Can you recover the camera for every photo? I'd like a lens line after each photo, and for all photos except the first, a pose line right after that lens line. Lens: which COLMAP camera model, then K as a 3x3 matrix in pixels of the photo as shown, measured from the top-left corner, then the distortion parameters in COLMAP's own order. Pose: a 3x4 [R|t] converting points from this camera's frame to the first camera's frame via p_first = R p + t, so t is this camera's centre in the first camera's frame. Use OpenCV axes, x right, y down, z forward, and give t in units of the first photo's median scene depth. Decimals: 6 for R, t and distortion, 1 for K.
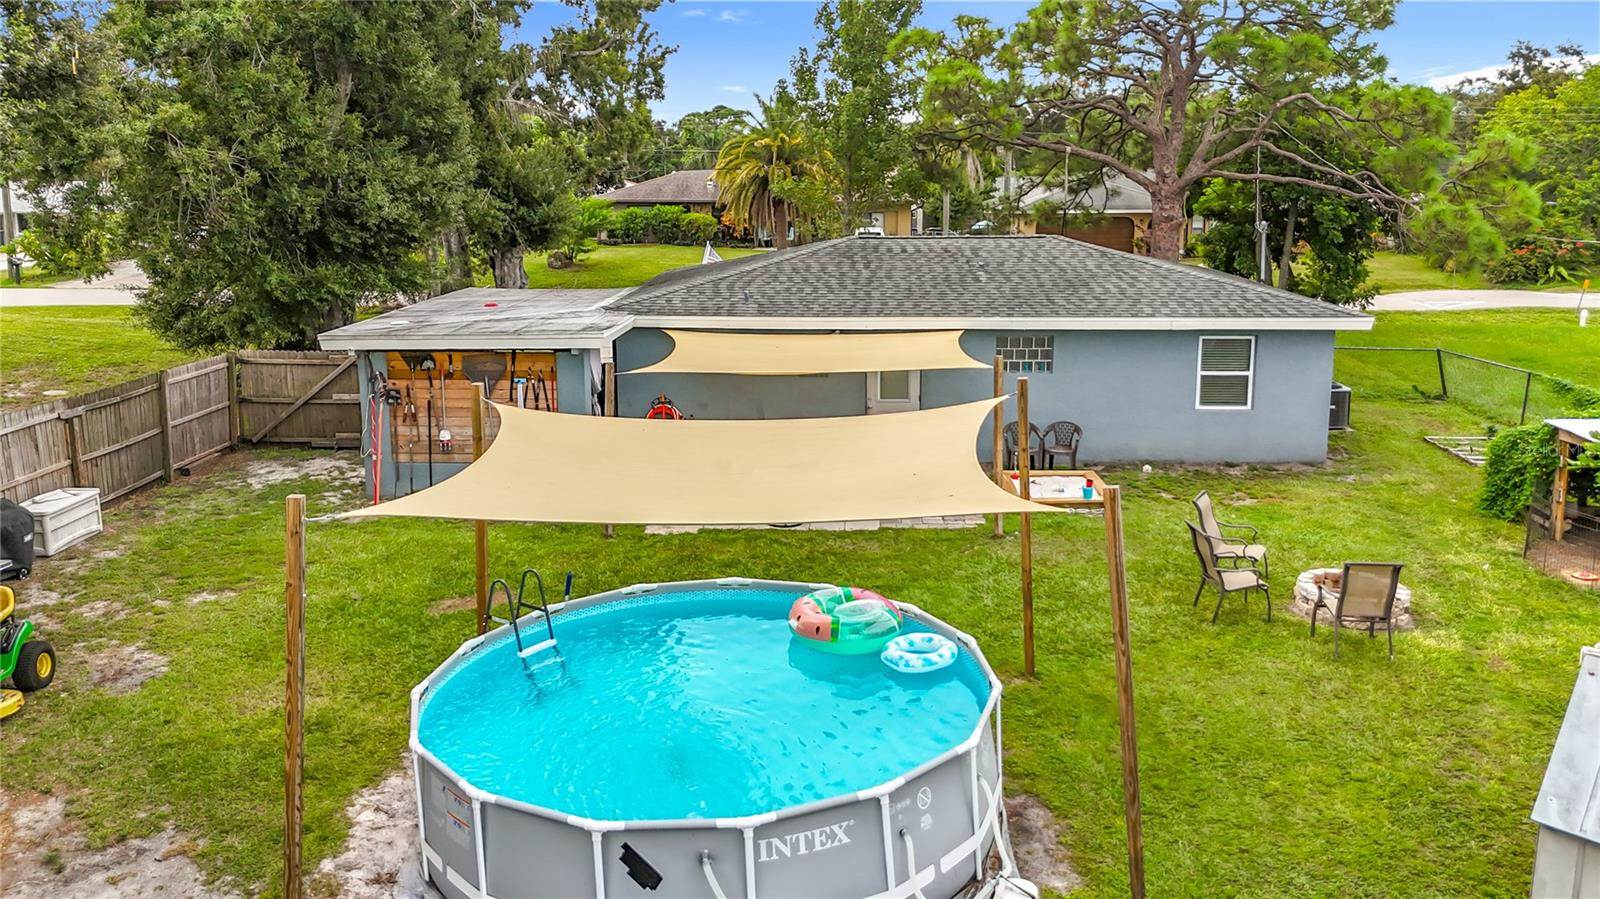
lens RADIAL K [[1140.9, 0, 810.7], [0, 1140.9, 374.4], [0, 0, 1]] dist [0.035331, -0.033060]
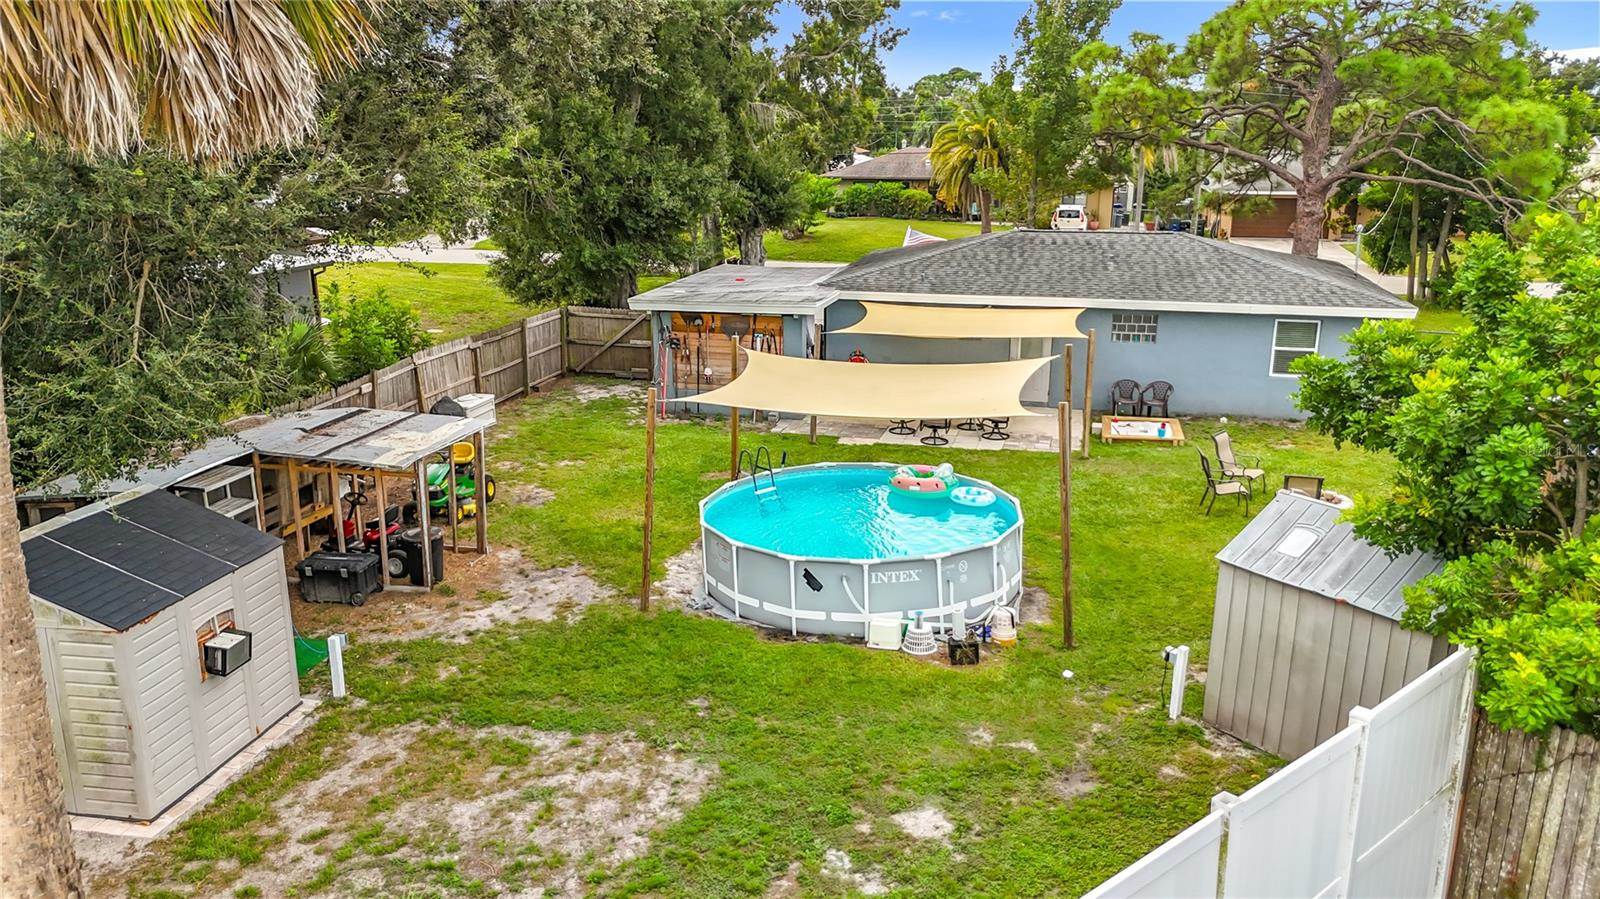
lens RADIAL K [[1140.9, 0, 800.0], [0, 1140.9, 444.6], [0, 0, 1]] dist [0.035331, -0.033060]
pose [[0.977474, 0.055963, -0.203500, 0.087194], [-0.036137, 0.994344, 0.099870, -0.002536], [0.207938, -0.090267, 0.973968, -0.362410]]
